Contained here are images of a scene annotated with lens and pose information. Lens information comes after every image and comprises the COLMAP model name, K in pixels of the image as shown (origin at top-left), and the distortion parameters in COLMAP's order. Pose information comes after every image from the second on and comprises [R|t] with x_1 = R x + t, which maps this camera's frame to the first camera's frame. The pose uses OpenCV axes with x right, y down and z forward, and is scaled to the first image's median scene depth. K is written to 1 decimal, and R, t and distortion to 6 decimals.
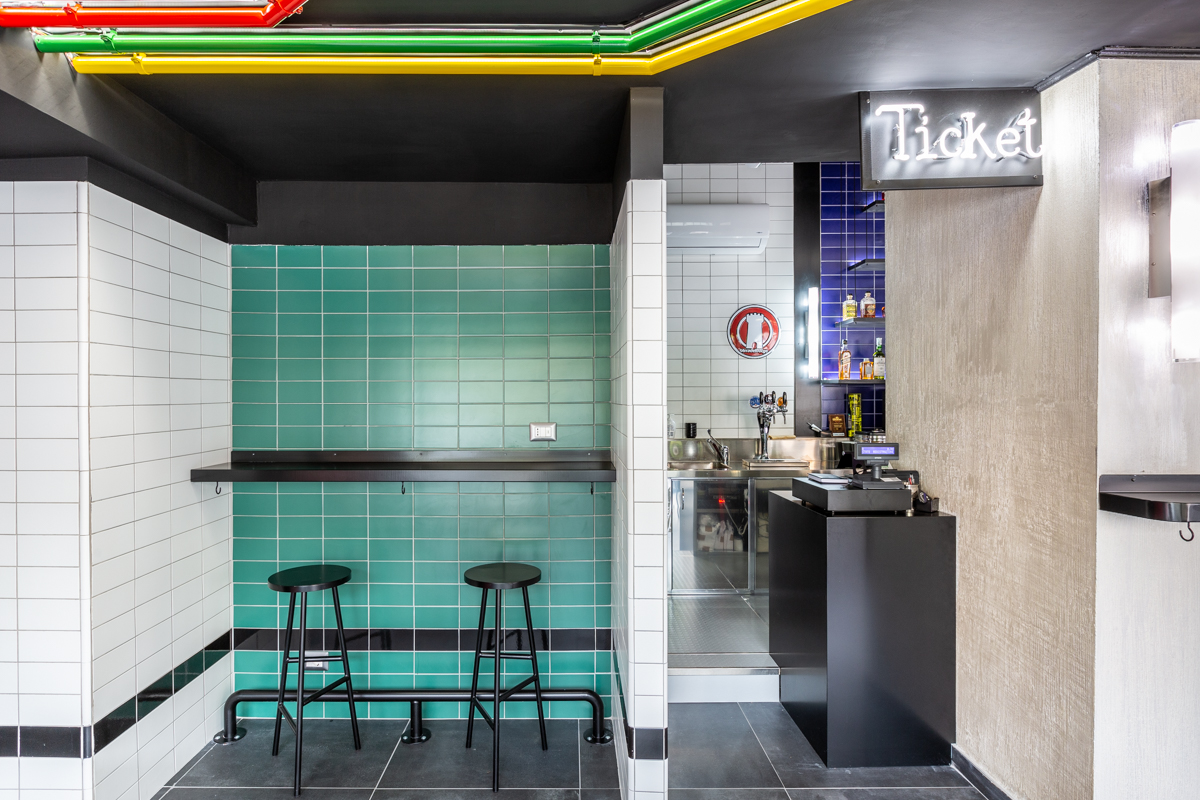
lens RADIAL K [[631.9, 0, 600.0], [0, 631.9, 400.0], [0, 0, 1]] dist [-0.000013, 0.000066]
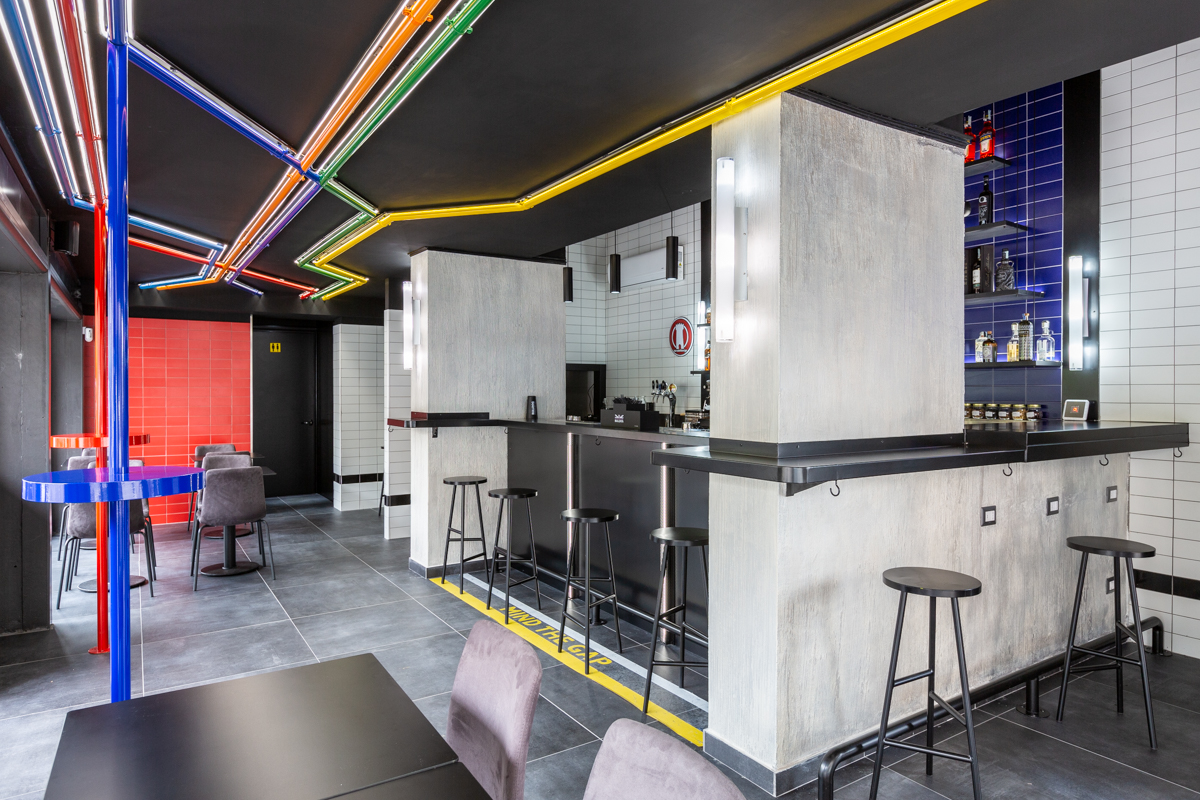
lens RADIAL K [[708.5, 0, 600.0], [0, 708.5, 400.0], [0, 0, 1]] dist [-0.002677, -0.000490]
pose [[0.545540, 0.014515, -0.837959, 1.444308], [-0.007173, 0.999894, 0.012650, 0.011131], [0.838054, -0.000891, 0.545586, 0.014337]]
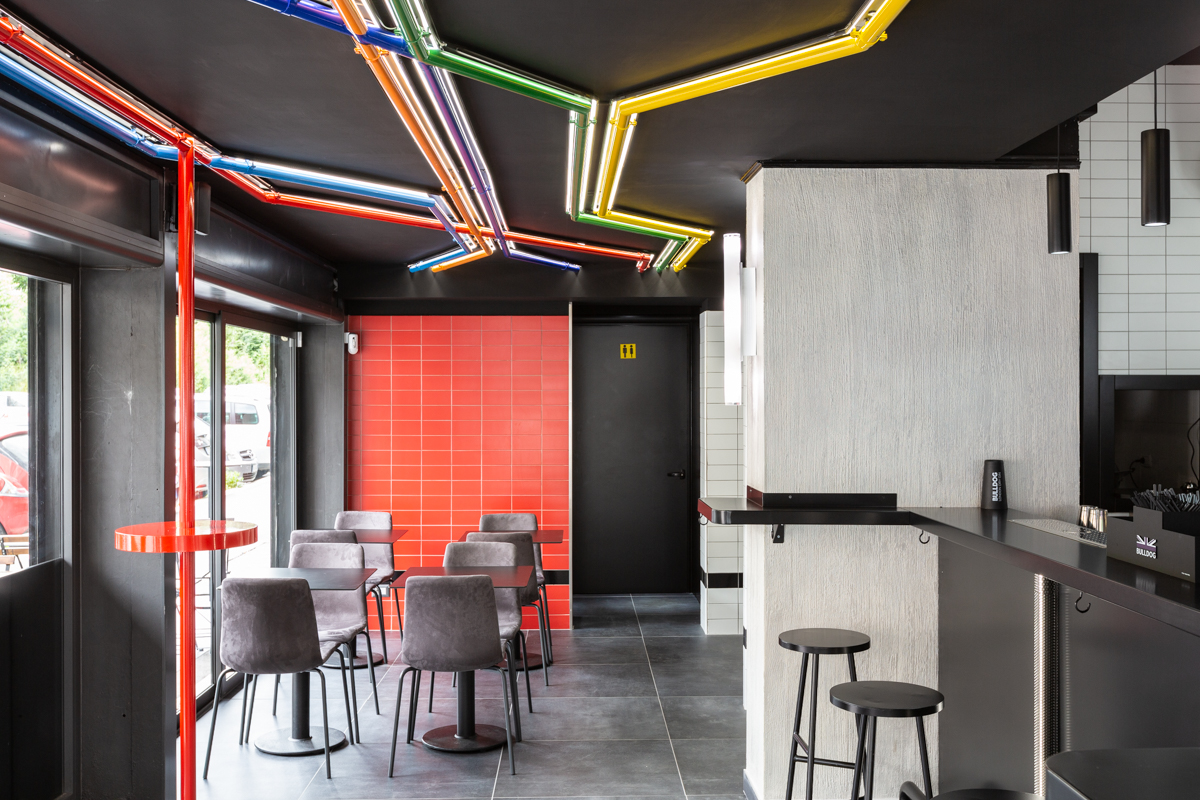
lens RADIAL K [[1153.9, 0, 600.0], [0, 1153.9, 400.0], [0, 0, 1]] dist [-0.011751, -0.009018]
pose [[0.025516, 0.003570, -0.999668, 1.270777], [-0.006526, 0.999973, 0.003405, -0.026747], [0.999653, 0.006437, 0.025539, 0.235900]]
